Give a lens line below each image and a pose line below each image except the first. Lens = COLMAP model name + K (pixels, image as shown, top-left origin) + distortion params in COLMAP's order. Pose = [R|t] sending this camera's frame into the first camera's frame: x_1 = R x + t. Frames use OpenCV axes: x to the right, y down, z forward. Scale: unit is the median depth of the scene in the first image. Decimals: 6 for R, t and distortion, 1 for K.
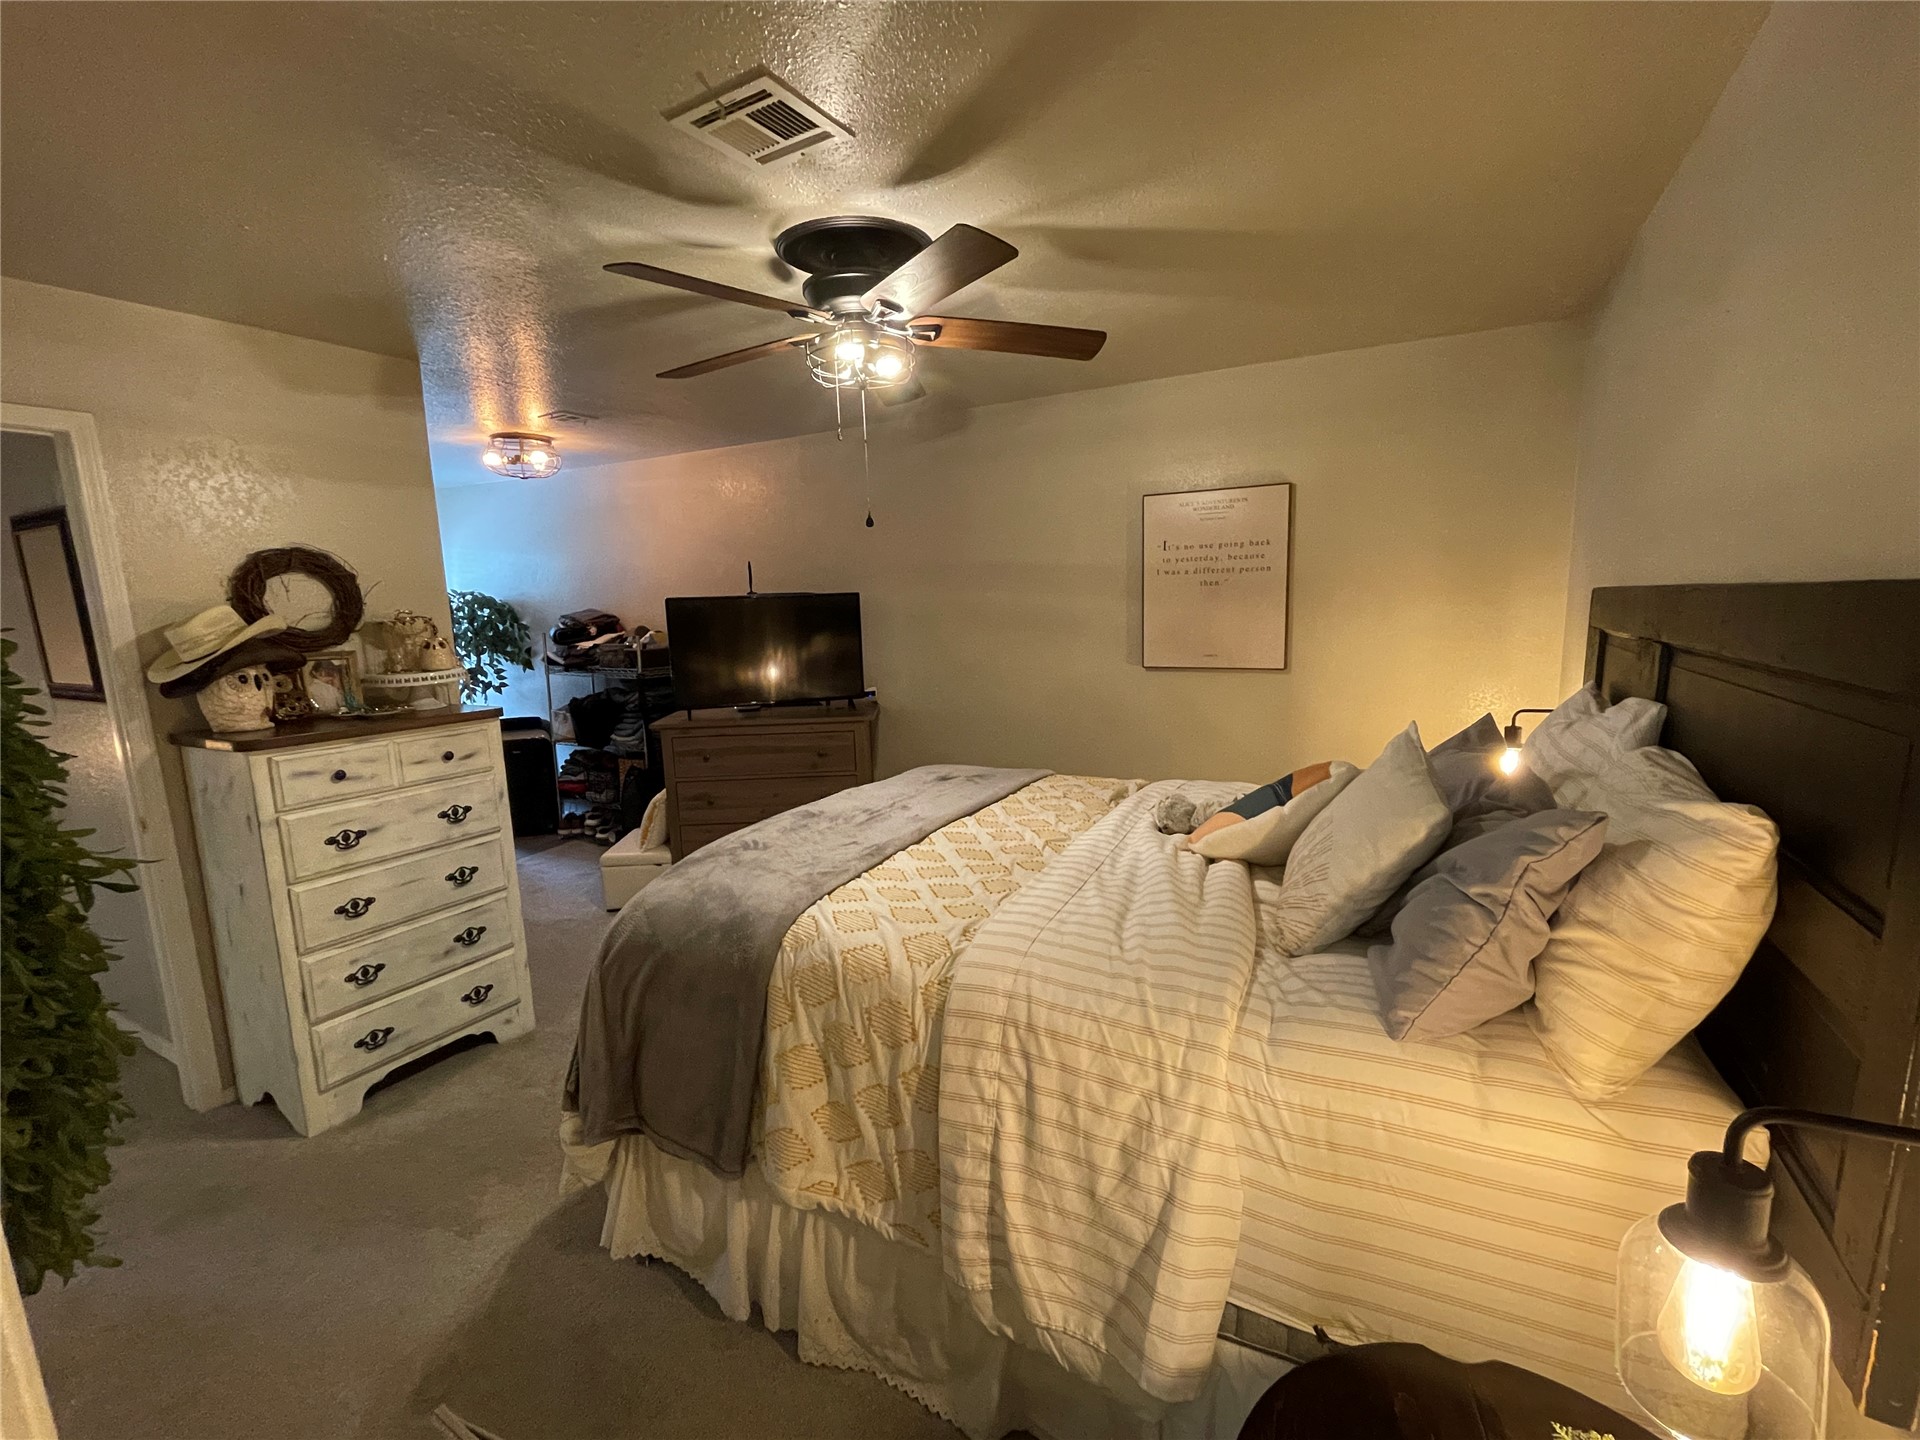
lens RADIAL K [[845.6, 0, 961.4], [0, 845.6, 712.4], [0, 0, 1]] dist [0.003438, 0.000128]
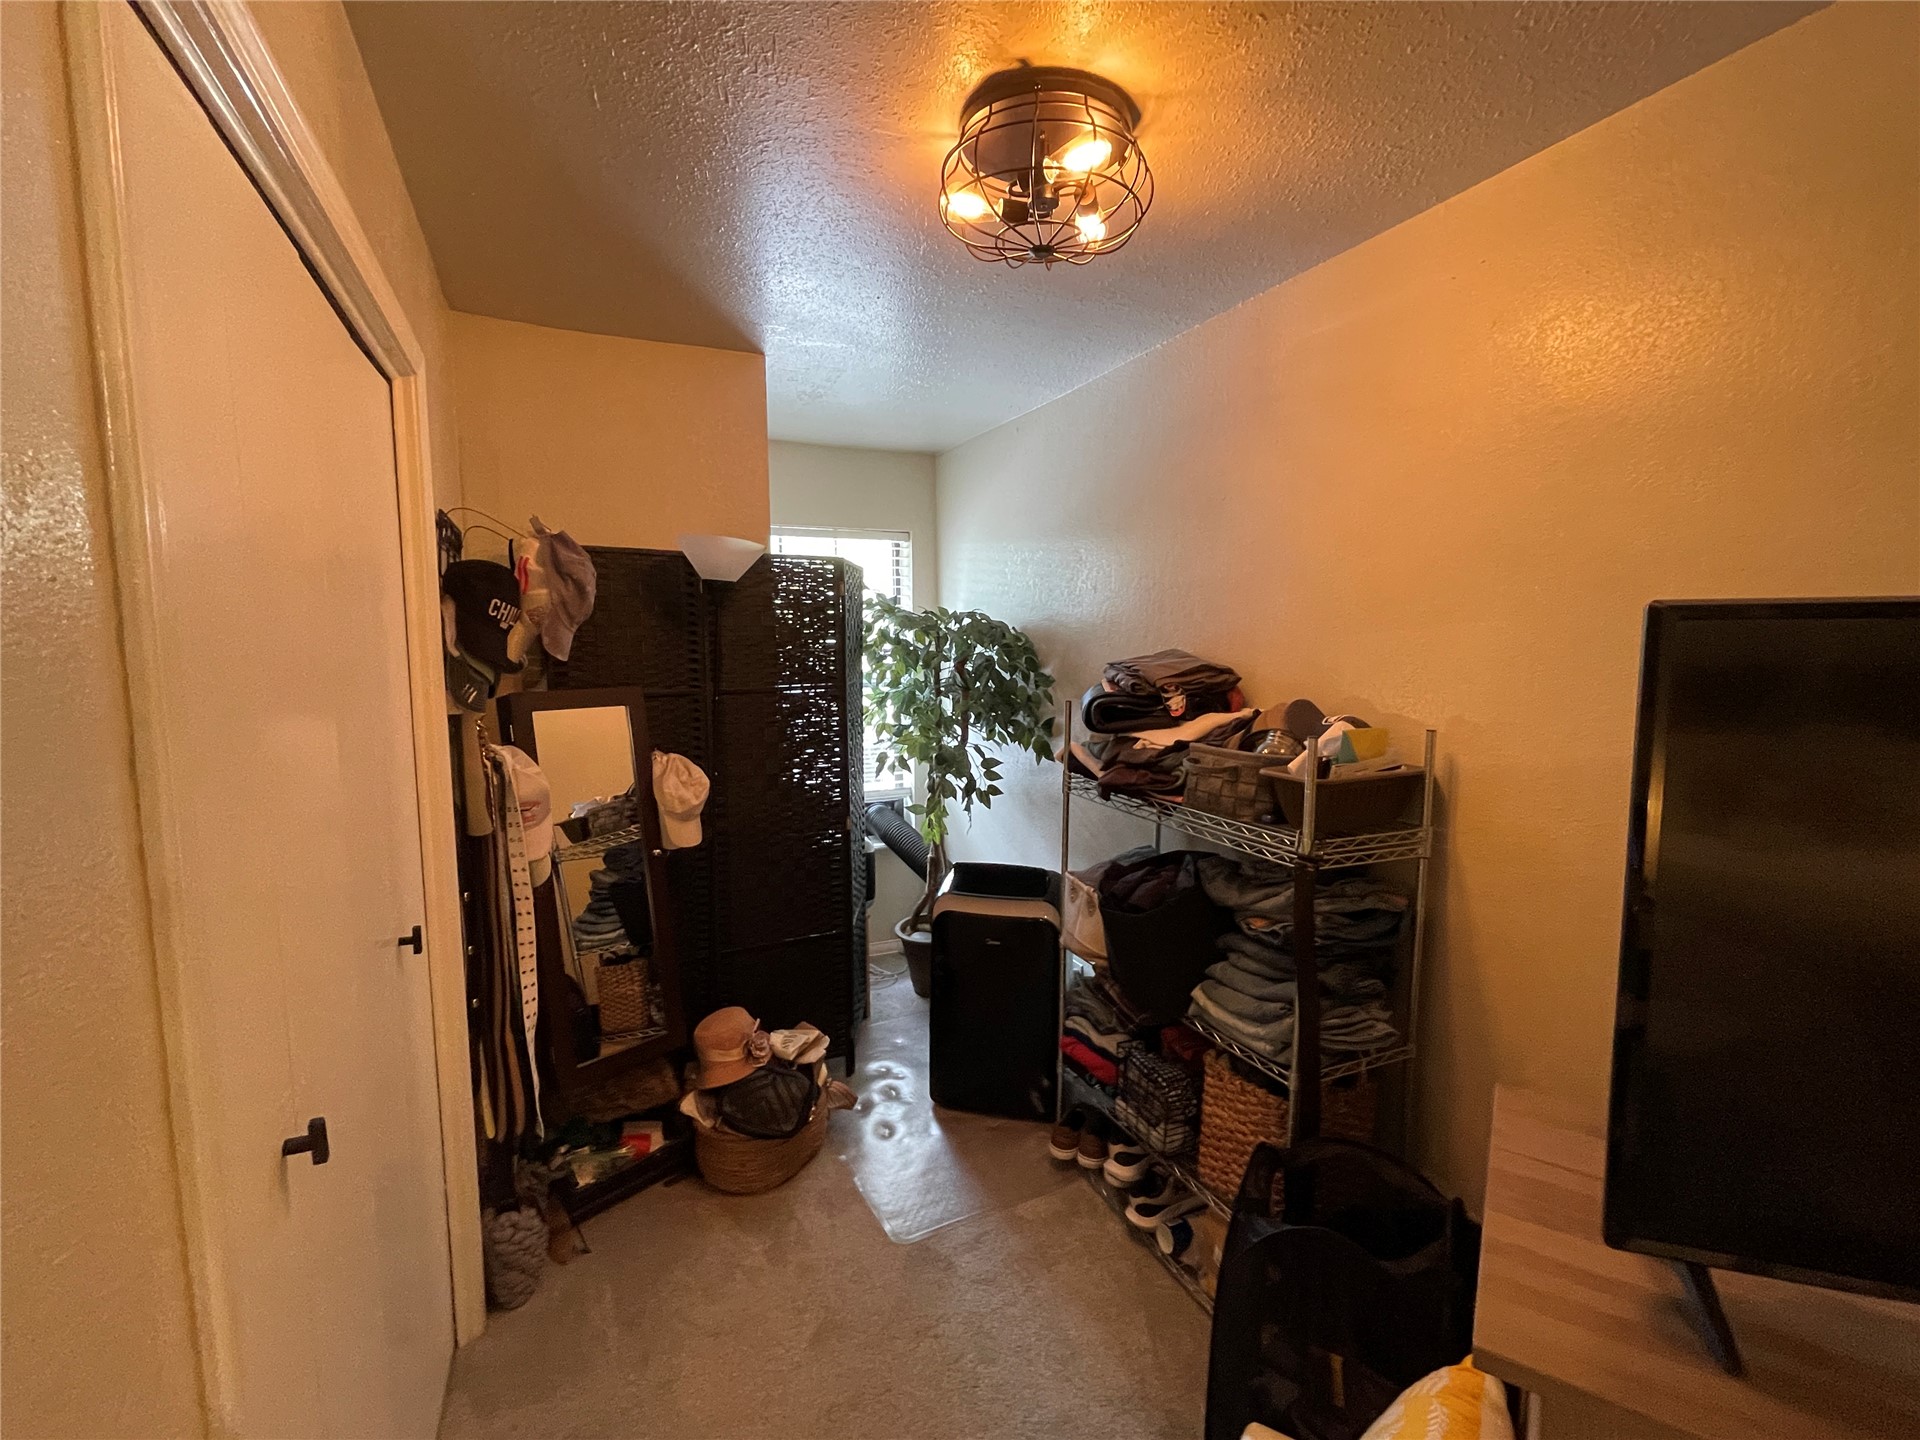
lens RADIAL K [[845.6, 0, 964.1], [0, 845.6, 718.5], [0, 0, 1]] dist [0.003438, 0.000128]
pose [[0.811961, 0.086333, -0.577292, -0.280769], [-0.112449, 0.993612, -0.009566, -0.073875], [0.572779, 0.072683, 0.816481, 0.605795]]
